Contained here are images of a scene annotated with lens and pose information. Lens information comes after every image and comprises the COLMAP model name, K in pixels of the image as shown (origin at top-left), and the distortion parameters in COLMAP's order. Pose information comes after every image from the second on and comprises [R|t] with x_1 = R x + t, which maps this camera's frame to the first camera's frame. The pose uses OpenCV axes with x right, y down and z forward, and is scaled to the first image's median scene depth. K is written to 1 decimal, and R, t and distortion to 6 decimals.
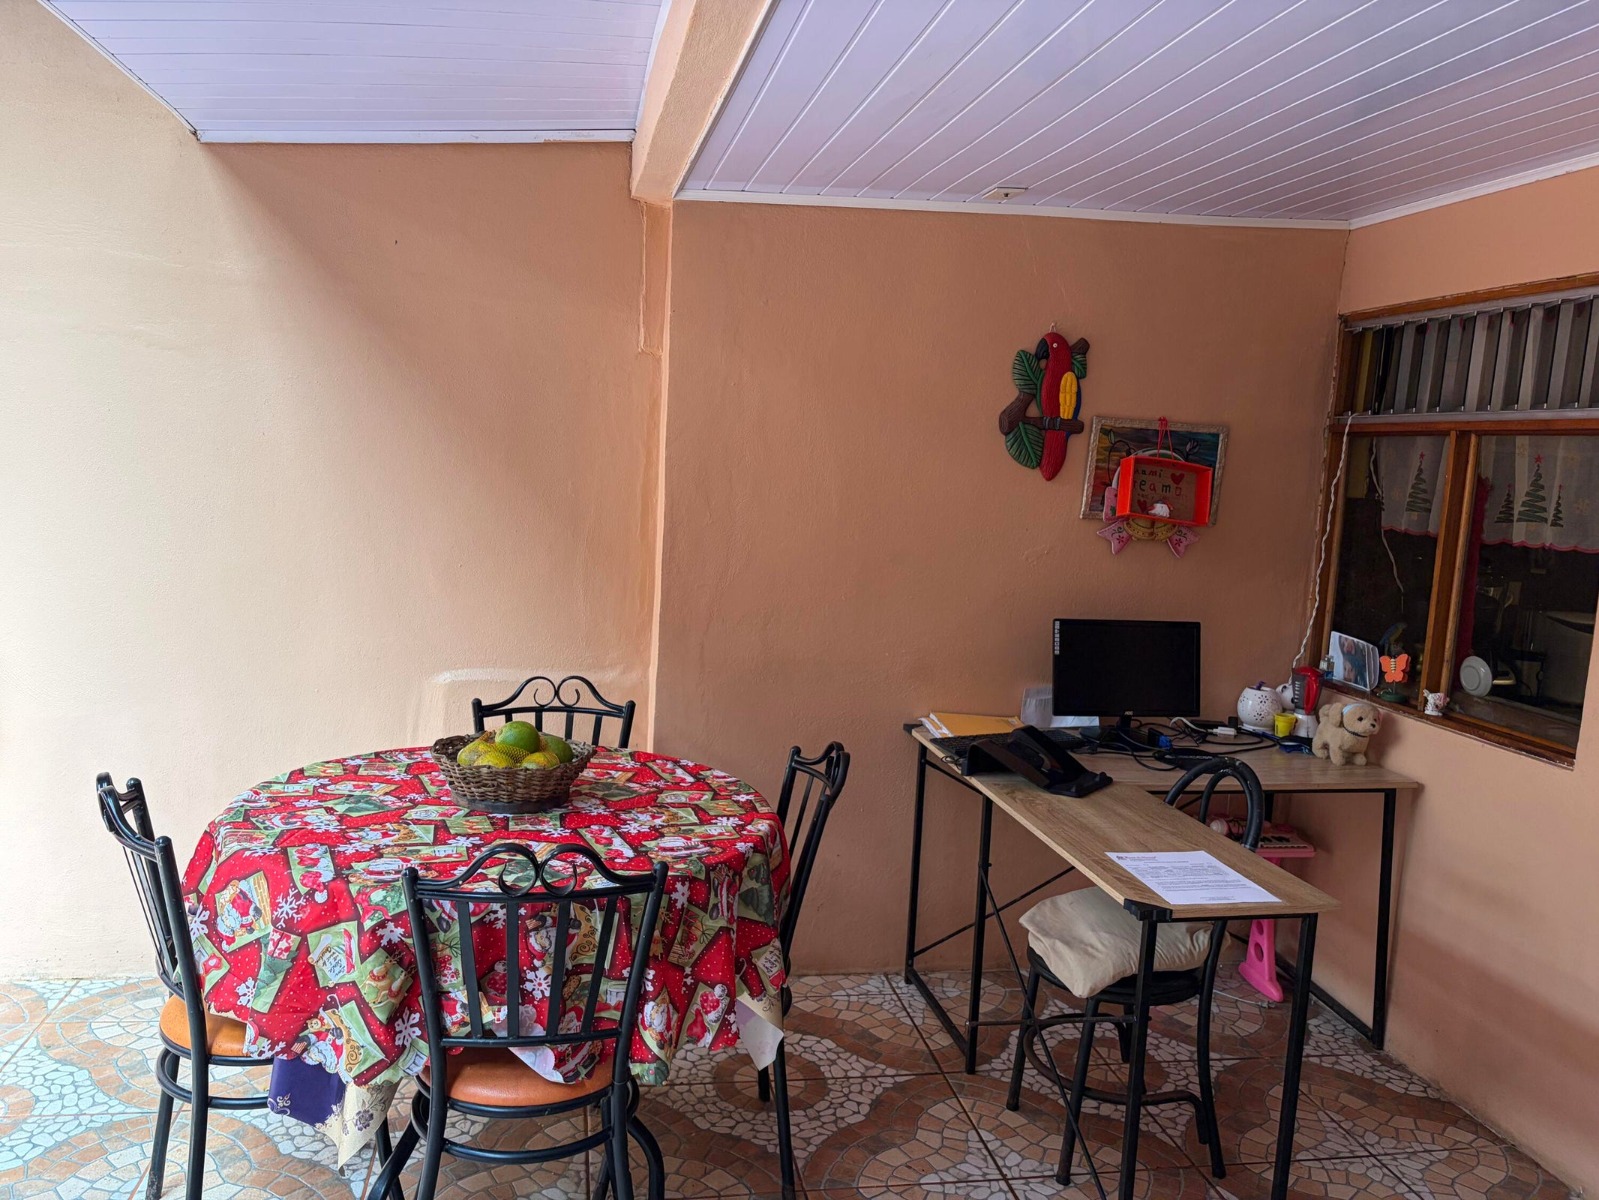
lens RADIAL K [[1227.0, 0, 799.5], [0, 1227.0, 600.0], [0, 0, 1]] dist [0.055223, 0.000450]
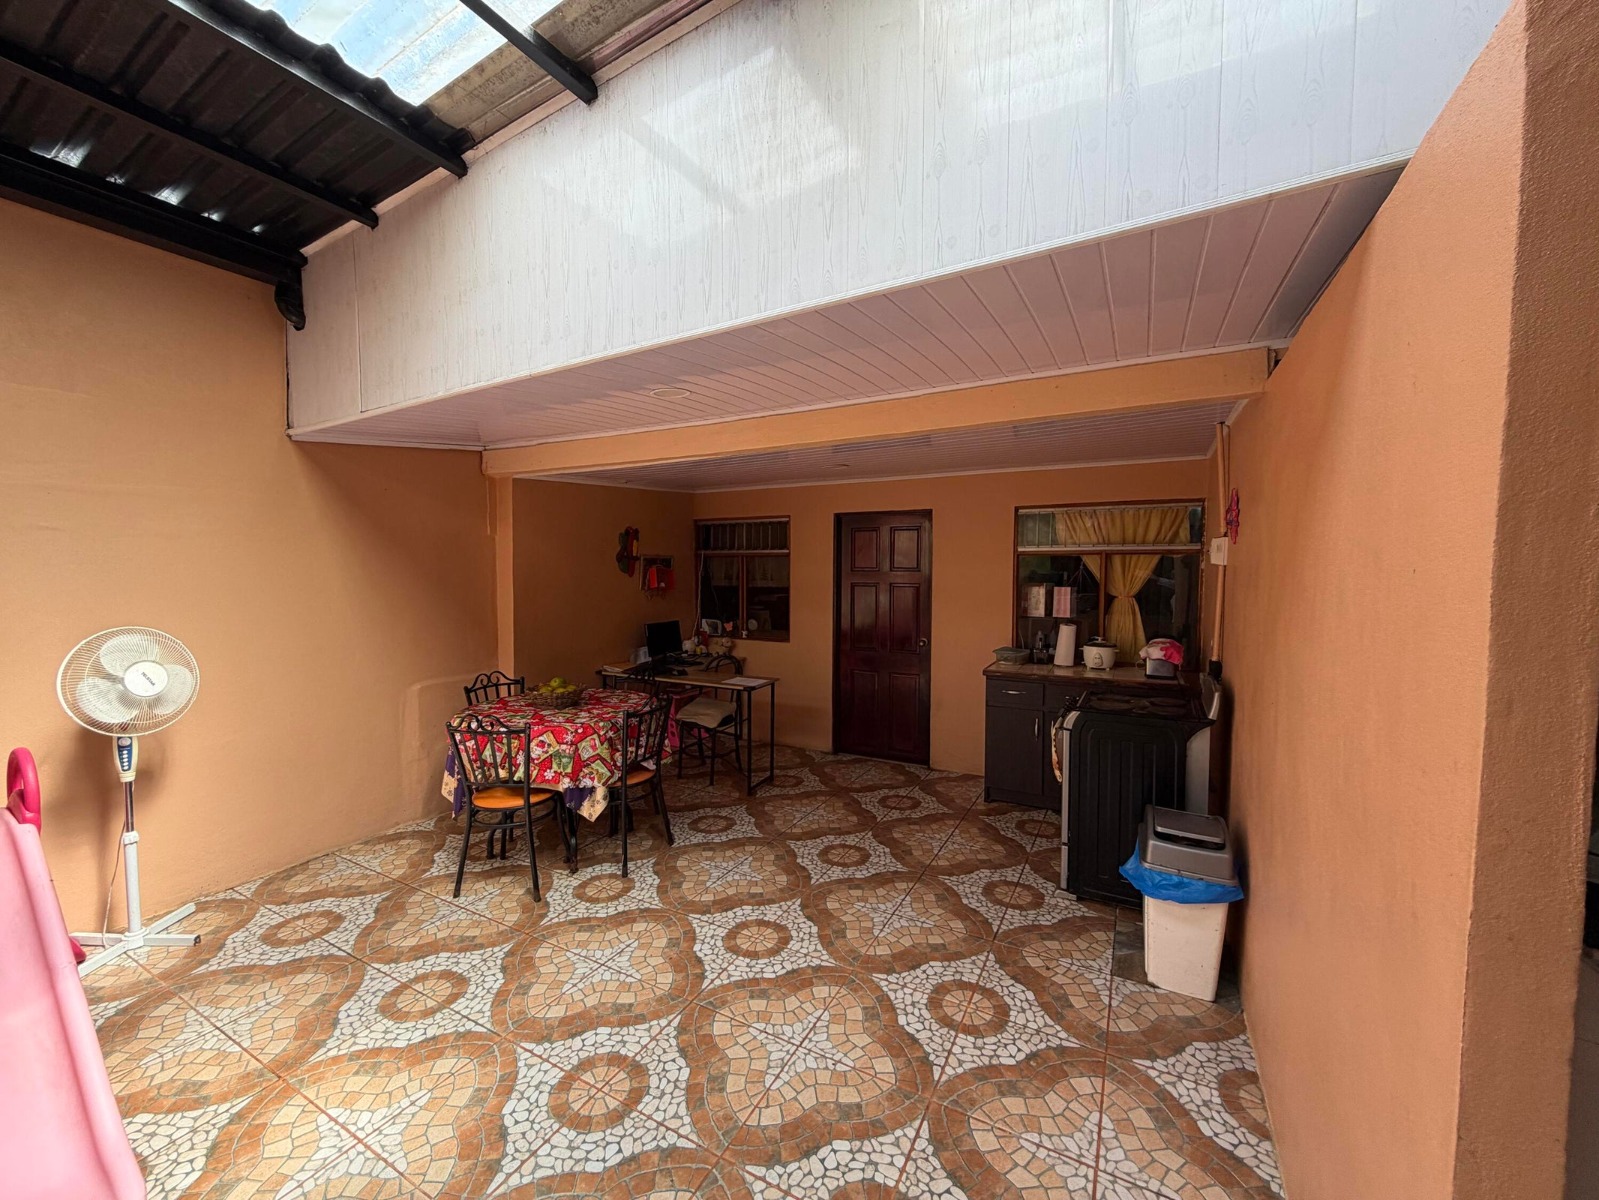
lens RADIAL K [[642.7, 0, 795.7], [0, 642.7, 597.4], [0, 0, 1]] dist [0.003569, 0.000229]
pose [[0.635191, -0.090569, 0.767026, -0.726904], [0.128082, 0.991702, 0.011031, -0.018674], [-0.761661, 0.091235, 0.641521, -0.254702]]
